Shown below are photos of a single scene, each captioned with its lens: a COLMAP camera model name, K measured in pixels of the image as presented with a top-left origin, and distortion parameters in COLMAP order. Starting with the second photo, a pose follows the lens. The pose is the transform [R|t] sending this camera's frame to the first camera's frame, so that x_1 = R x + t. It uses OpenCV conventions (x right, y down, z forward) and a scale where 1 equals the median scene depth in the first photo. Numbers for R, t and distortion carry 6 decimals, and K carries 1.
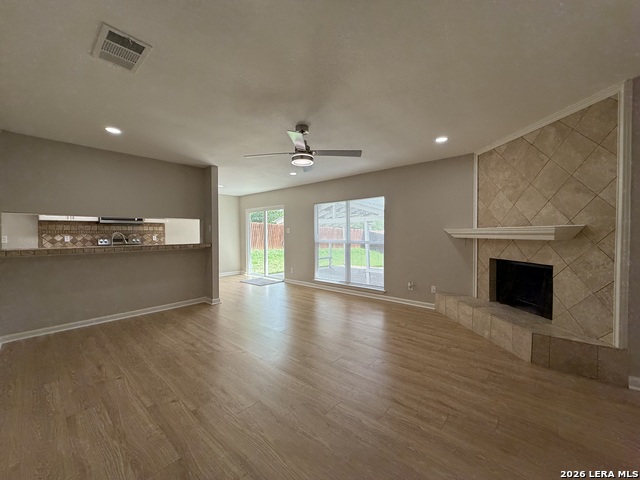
lens RADIAL K [[254.3, 0, 319.1], [0, 254.3, 239.2], [0, 0, 1]] dist [0.010481, -0.000306]
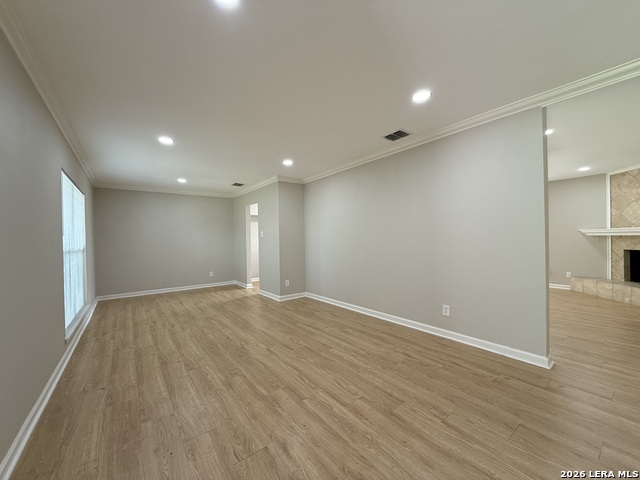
lens RADIAL K [[254.3, 0, 321.0], [0, 254.3, 239.7], [0, 0, 1]] dist [0.010481, -0.000306]
pose [[0.980010, -0.015812, -0.198320, -0.625427], [0.014517, 0.999863, -0.007979, 0.005625], [0.198419, 0.004941, 0.980105, -0.655752]]
